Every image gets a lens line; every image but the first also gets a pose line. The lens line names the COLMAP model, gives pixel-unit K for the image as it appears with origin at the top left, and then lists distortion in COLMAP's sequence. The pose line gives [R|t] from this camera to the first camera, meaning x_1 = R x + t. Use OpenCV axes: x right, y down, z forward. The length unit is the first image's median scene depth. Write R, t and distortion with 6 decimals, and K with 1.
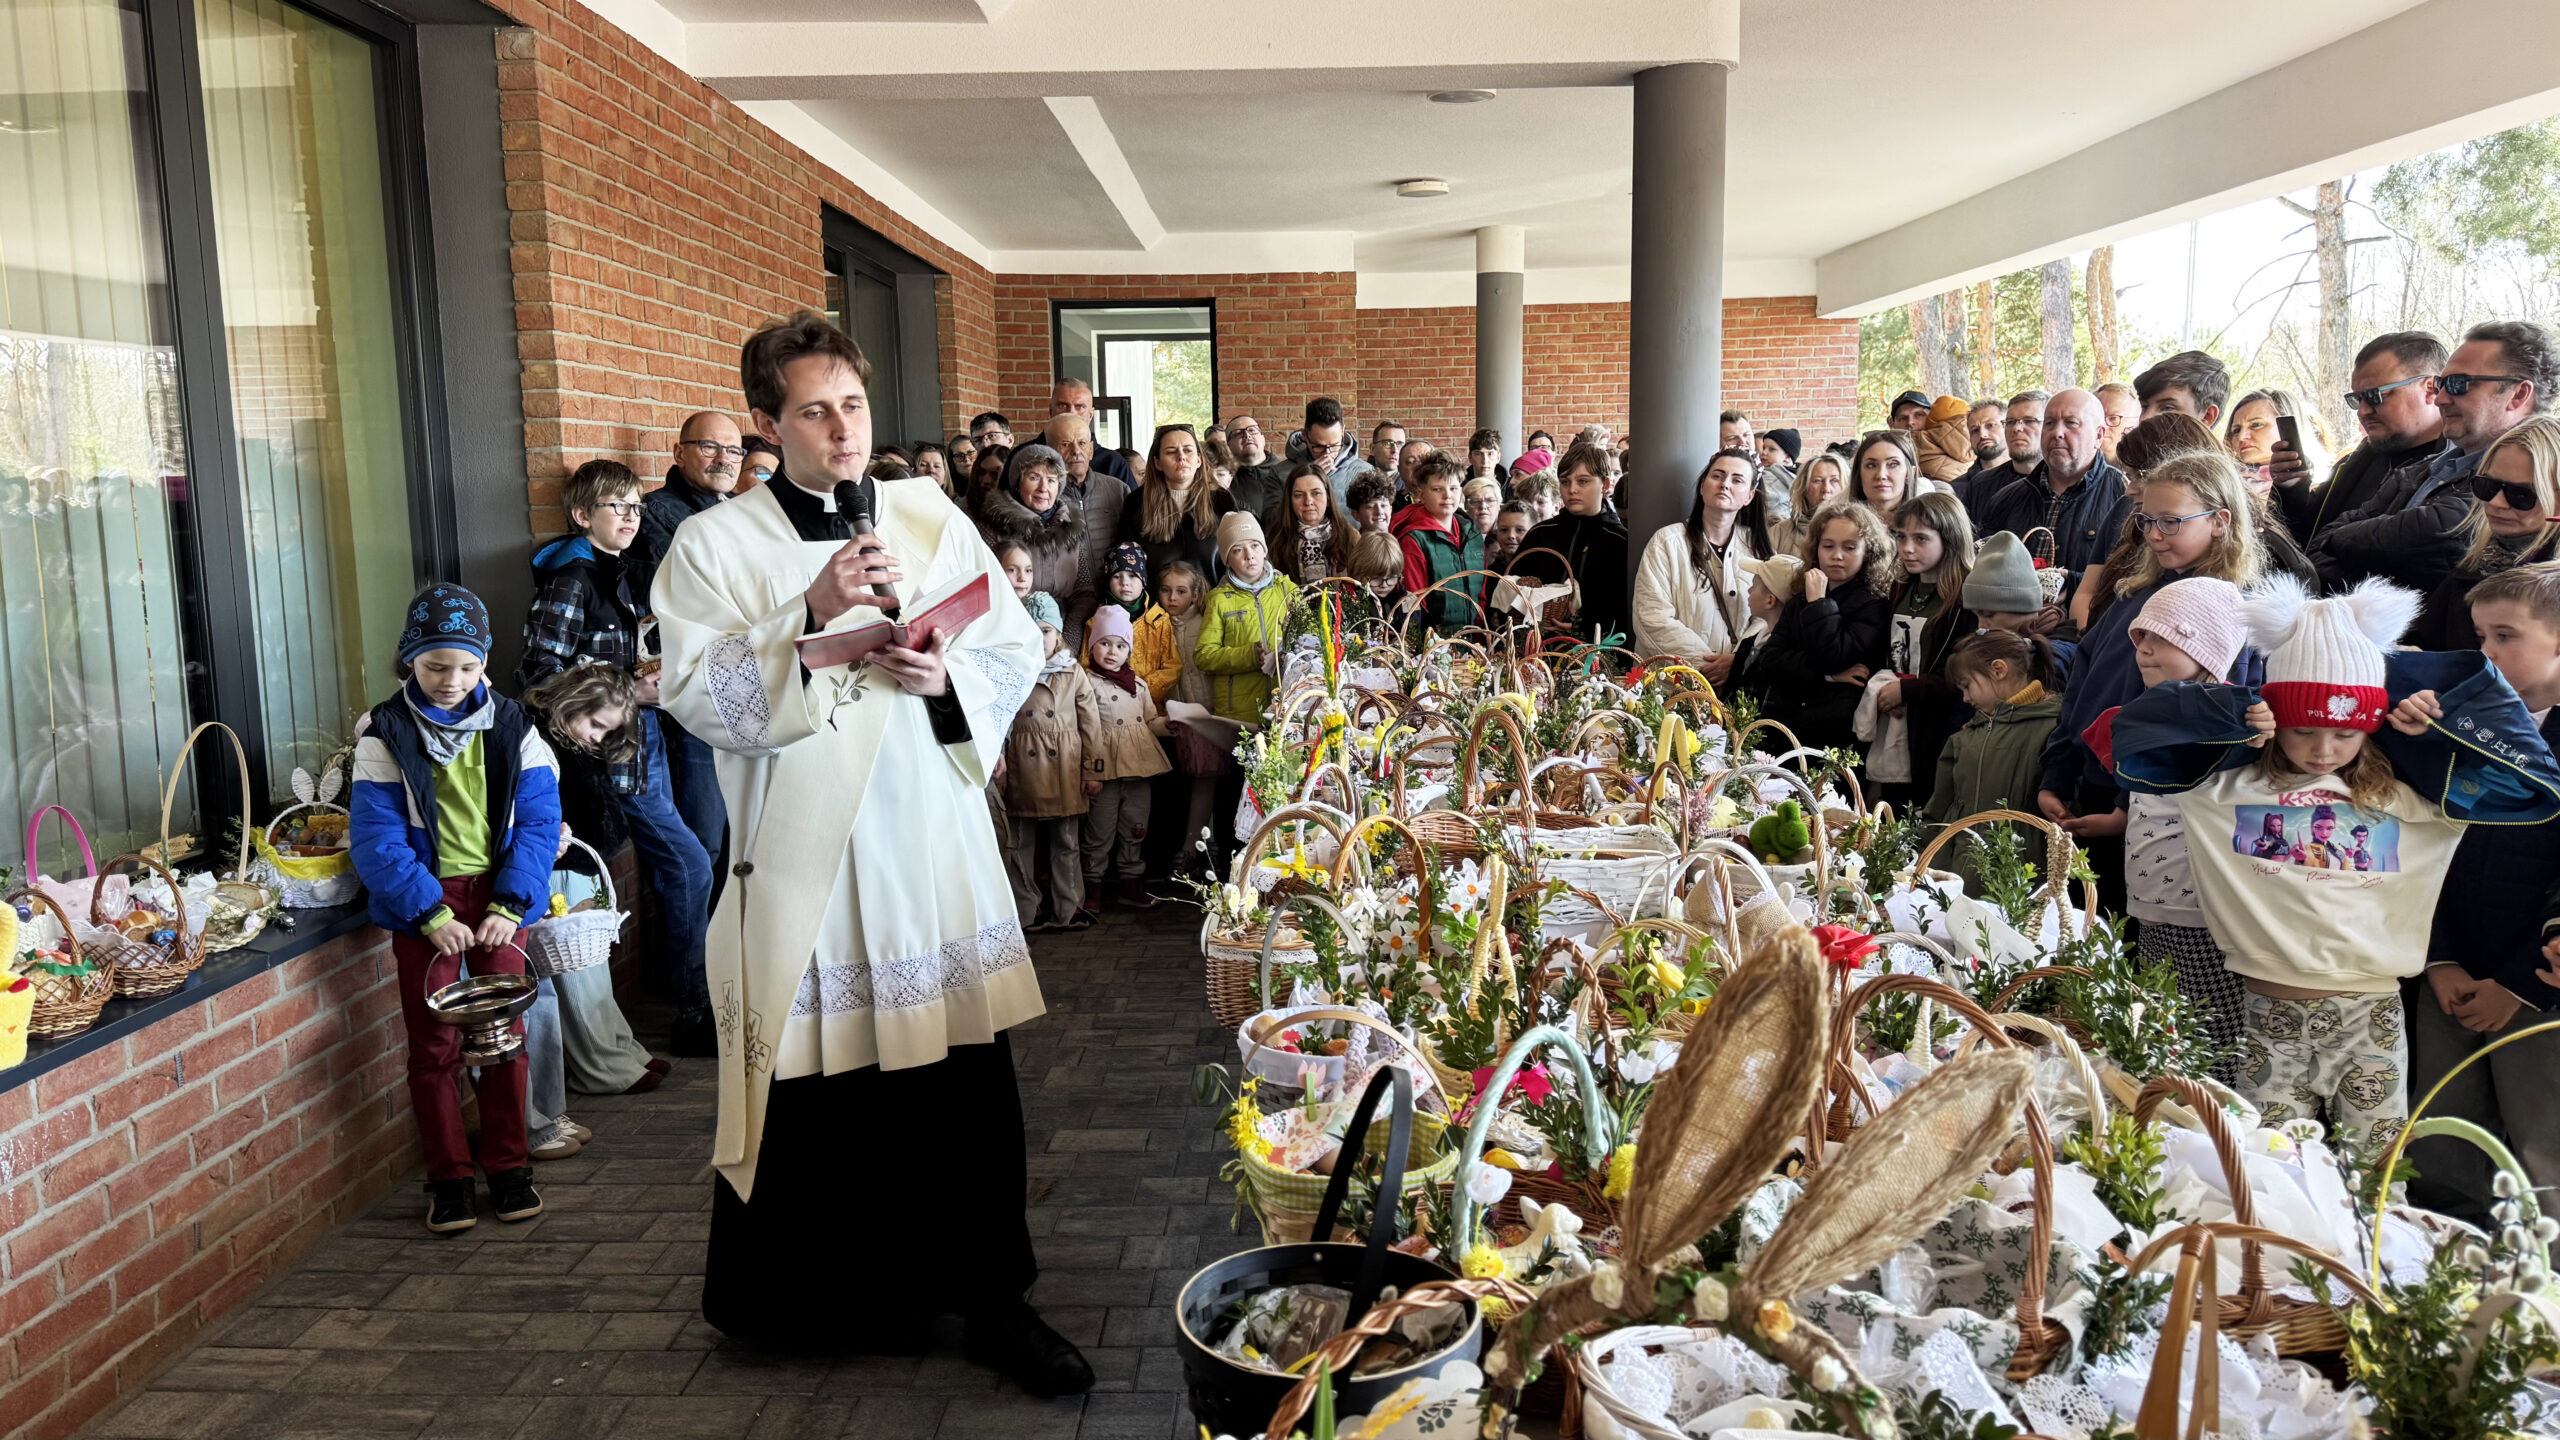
lens RADIAL K [[1824.8, 0, 1262.6], [0, 1824.8, 723.0], [0, 0, 1]] dist [0.127459, -0.207396]
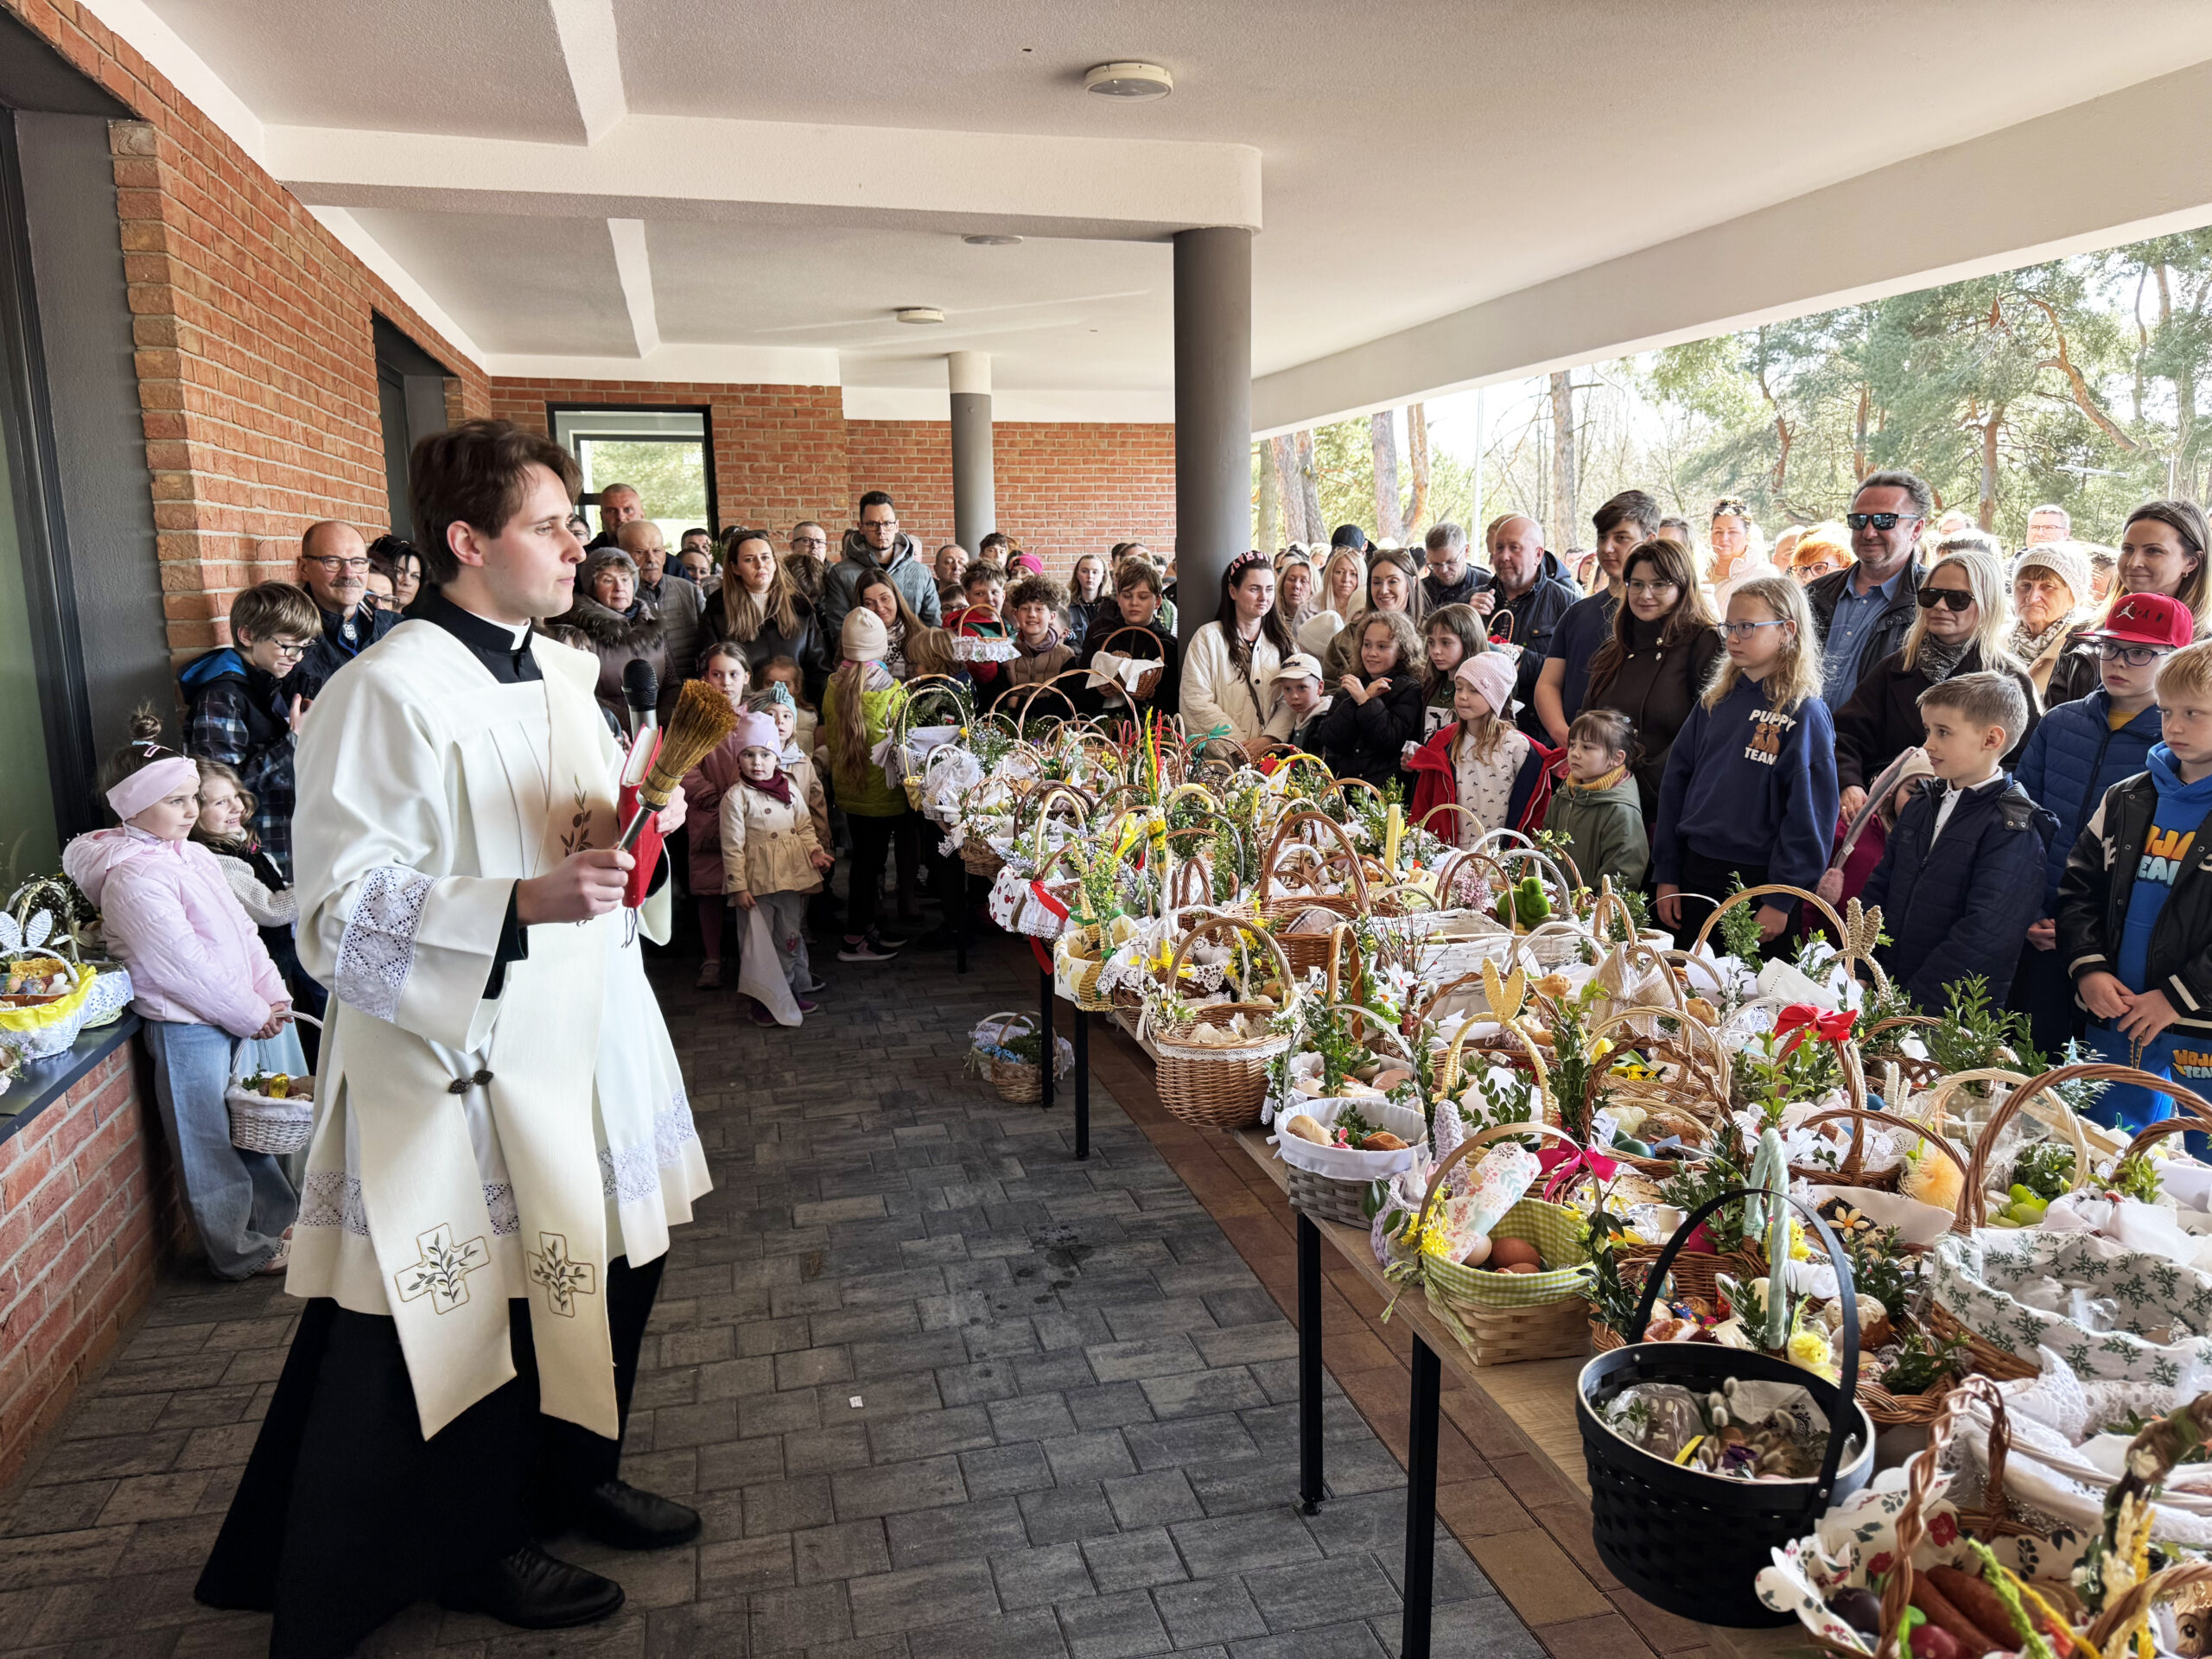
lens RADIAL K [[1597.4, 0, 1106.0], [0, 1597.4, 829.5], [0, 0, 1]] dist [0.057157, -0.065912]
pose [[0.959970, -0.042788, 0.276815, -0.215703], [0.033585, 0.998717, 0.037906, -0.031308], [-0.278082, -0.027092, 0.960175, 0.064065]]
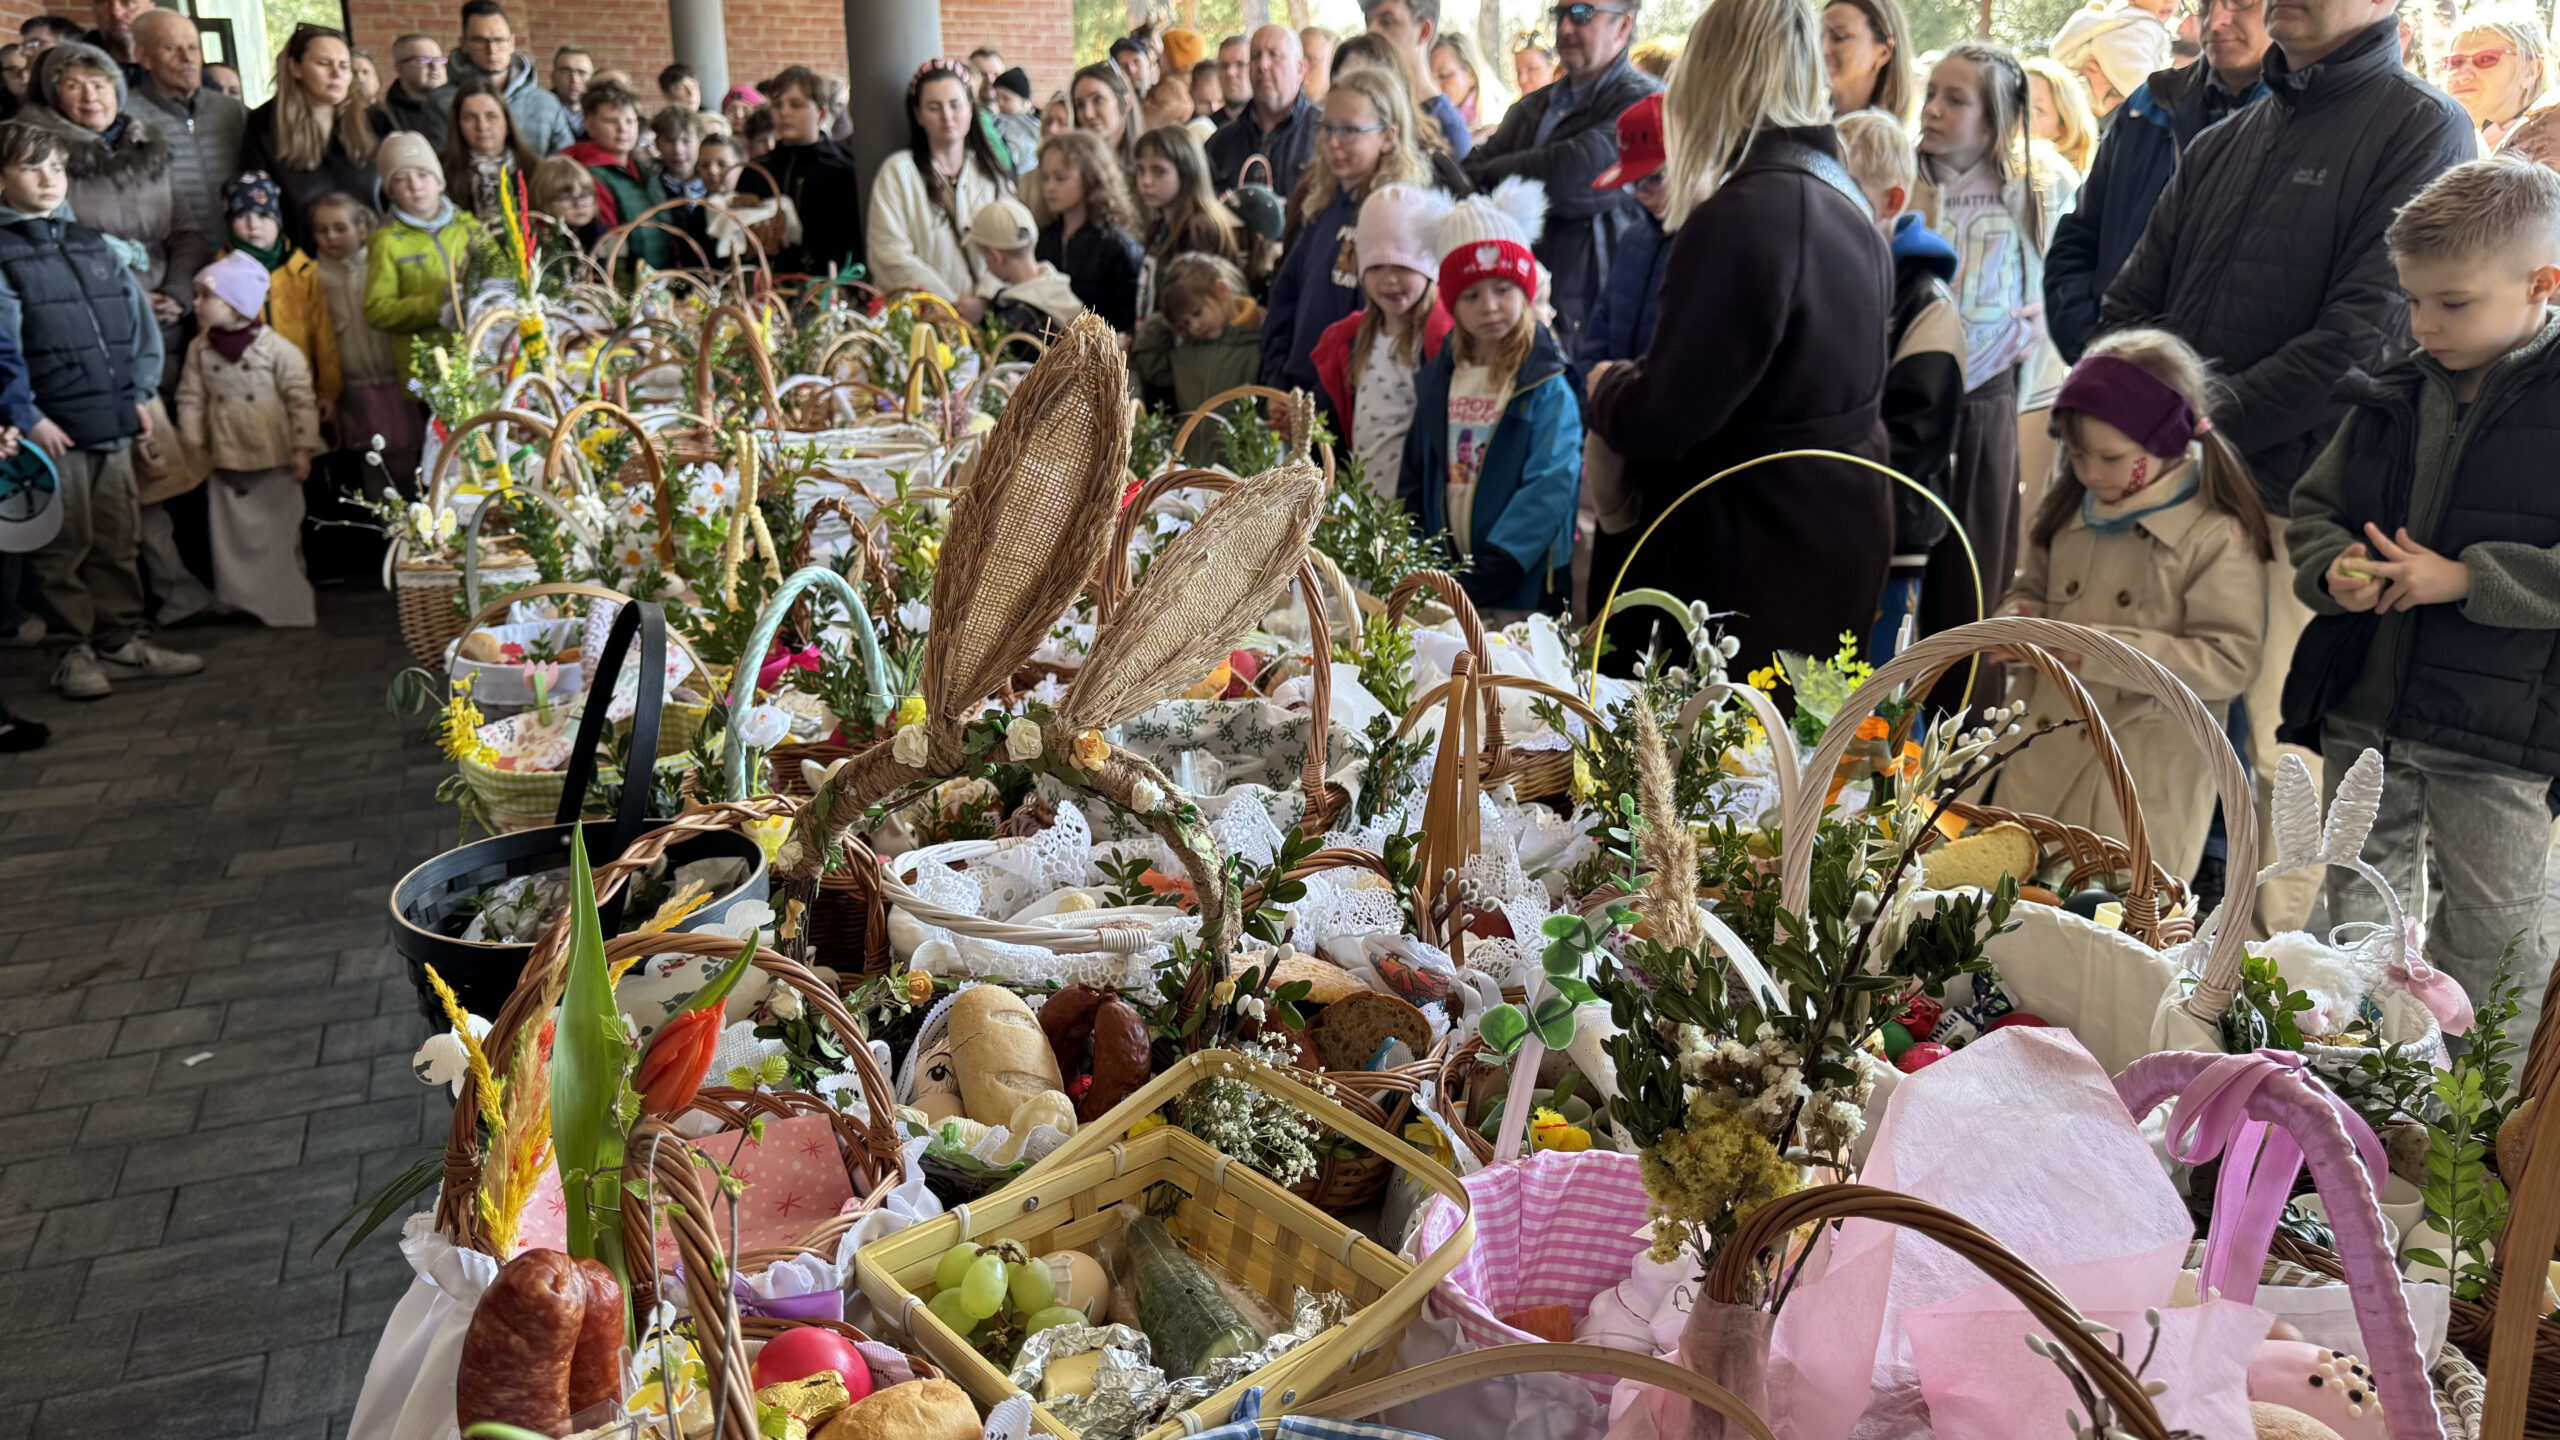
lens RADIAL K [[1839.2, 0, 1280.0], [0, 1839.2, 720.0], [0, 0, 1]] dist [0.129948, -0.211521]
pose [[0.915872, -0.100333, 0.388732, 0.000585], [0.038200, 0.985654, 0.164399, 0.041164], [-0.399650, -0.135719, 0.906565, 0.030399]]
